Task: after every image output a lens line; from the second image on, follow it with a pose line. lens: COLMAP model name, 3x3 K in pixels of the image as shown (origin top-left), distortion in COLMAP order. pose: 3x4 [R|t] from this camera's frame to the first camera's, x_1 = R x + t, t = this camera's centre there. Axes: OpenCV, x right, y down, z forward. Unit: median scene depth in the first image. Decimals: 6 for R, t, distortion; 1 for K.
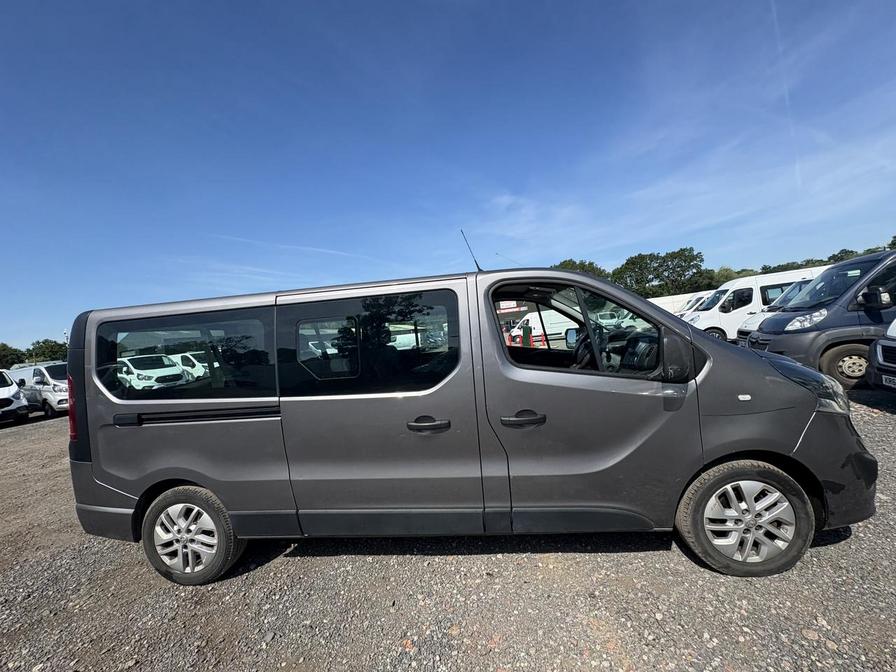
lens RADIAL K [[356.6, 0, 449.4], [0, 356.6, 331.8], [0, 0, 1]] dist [0.000437, 0.000175]
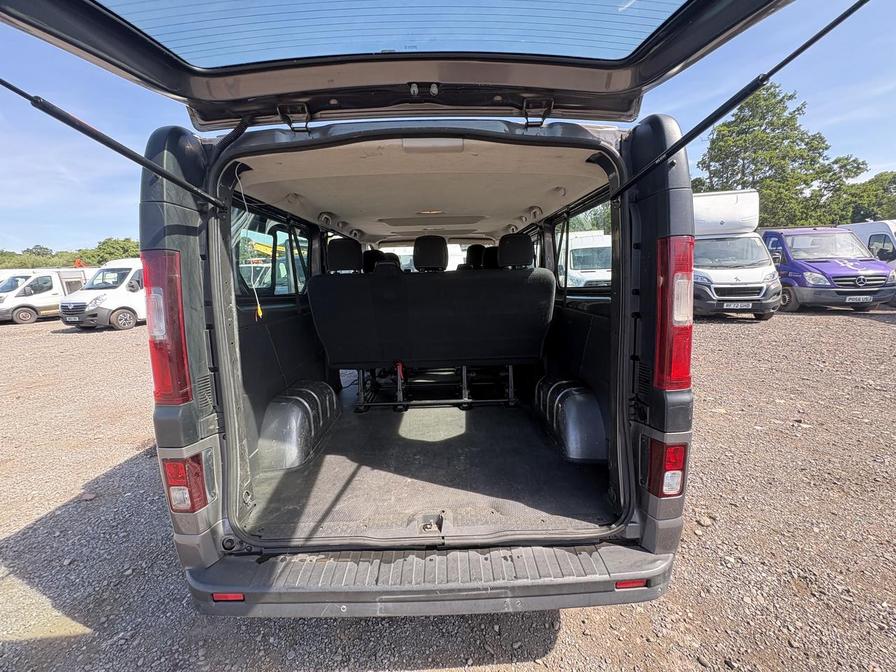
lens RADIAL K [[356.6, 0, 449.0], [0, 356.6, 334.2], [0, 0, 1]] dist [0.000437, 0.000175]
pose [[-0.121370, -0.067044, 0.990341, -1.589049], [0.055508, 0.995697, 0.074210, 0.193703], [-0.991054, 0.063978, -0.117126, 1.469283]]
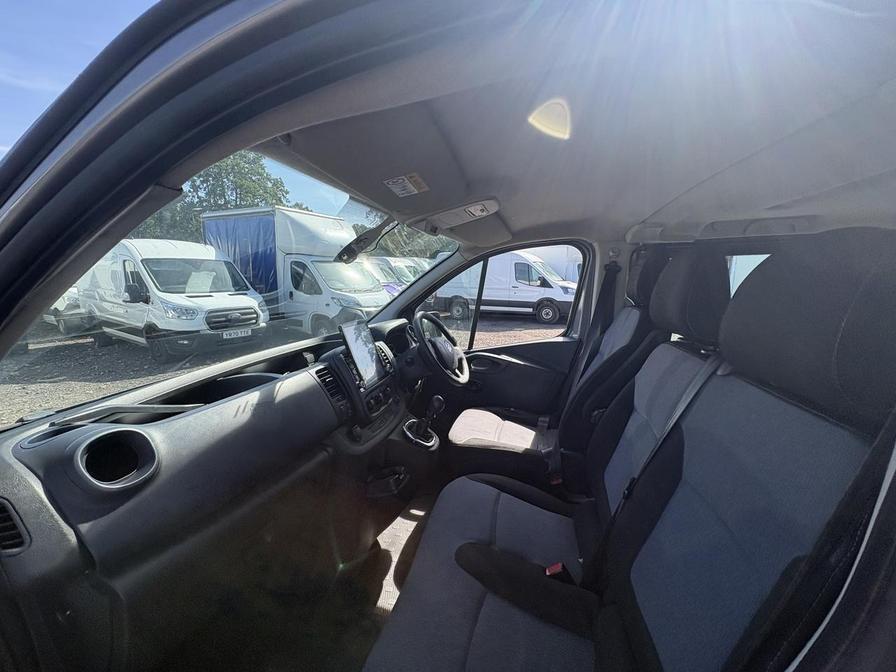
lens RADIAL K [[356.6, 0, 447.9], [0, 356.6, 336.7], [0, 0, 1]] dist [0.000437, 0.000175]
pose [[-0.984329, 0.085578, 0.154184, 0.292597], [0.110158, 0.981166, 0.158679, -0.073974], [-0.137701, 0.173177, -0.975217, 1.748430]]
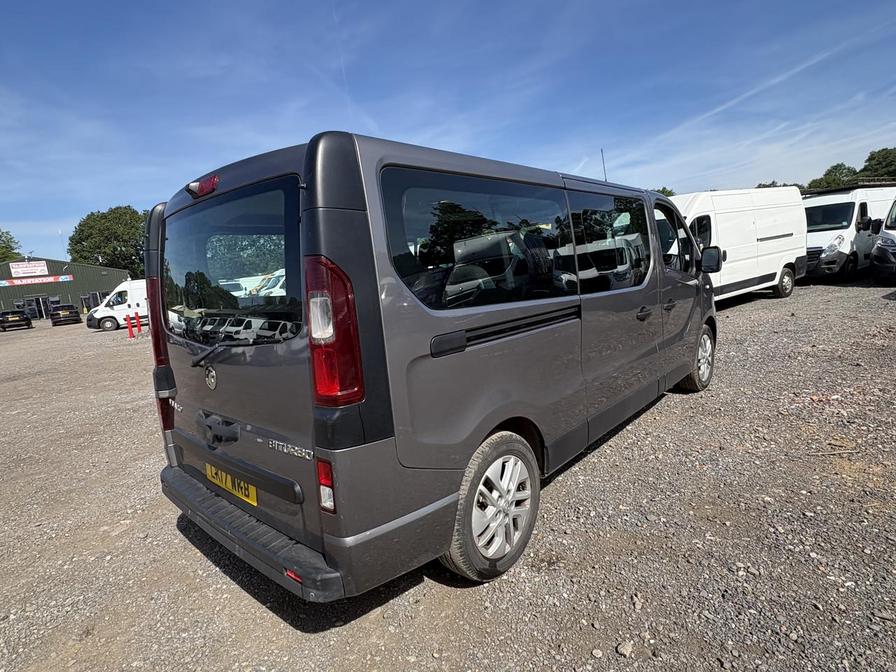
lens RADIAL K [[474.7, 0, 449.6], [0, 474.7, 334.4], [0, 0, 1]] dist [0.003031, 0.001045]
pose [[0.580837, -0.071818, 0.810846, -1.570994], [0.041710, 0.997418, 0.058464, 0.194165], [-0.812951, -0.000138, 0.582332, 0.570306]]
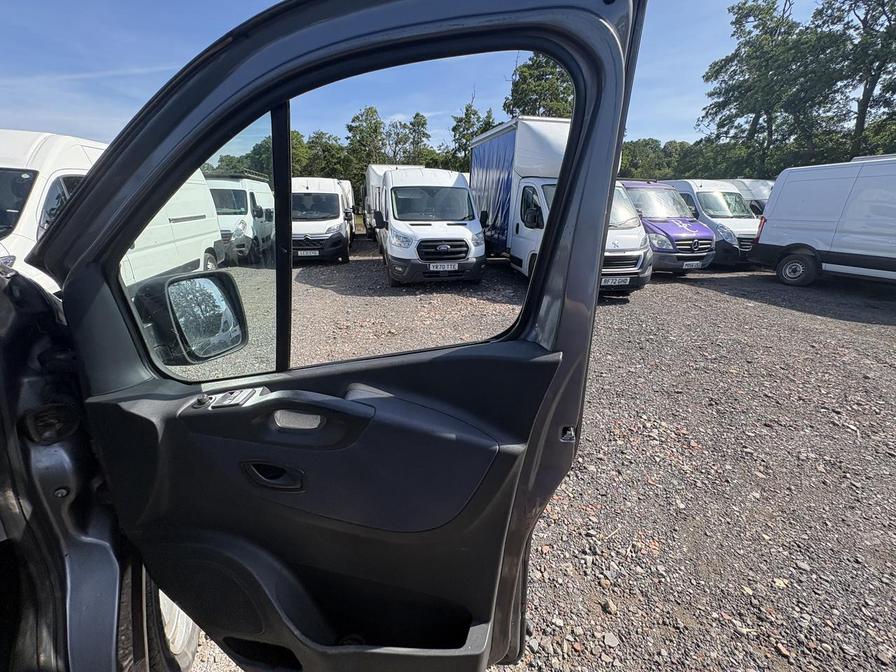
lens RADIAL K [[356.6, 0, 447.5], [0, 356.6, 335.2], [0, 0, 1]] dist [0.000437, 0.000175]
pose [[-0.580958, -0.175260, 0.794840, 0.097216], [0.058732, 0.964970, 0.255701, -0.021138], [-0.811811, 0.195234, -0.550314, 0.756432]]
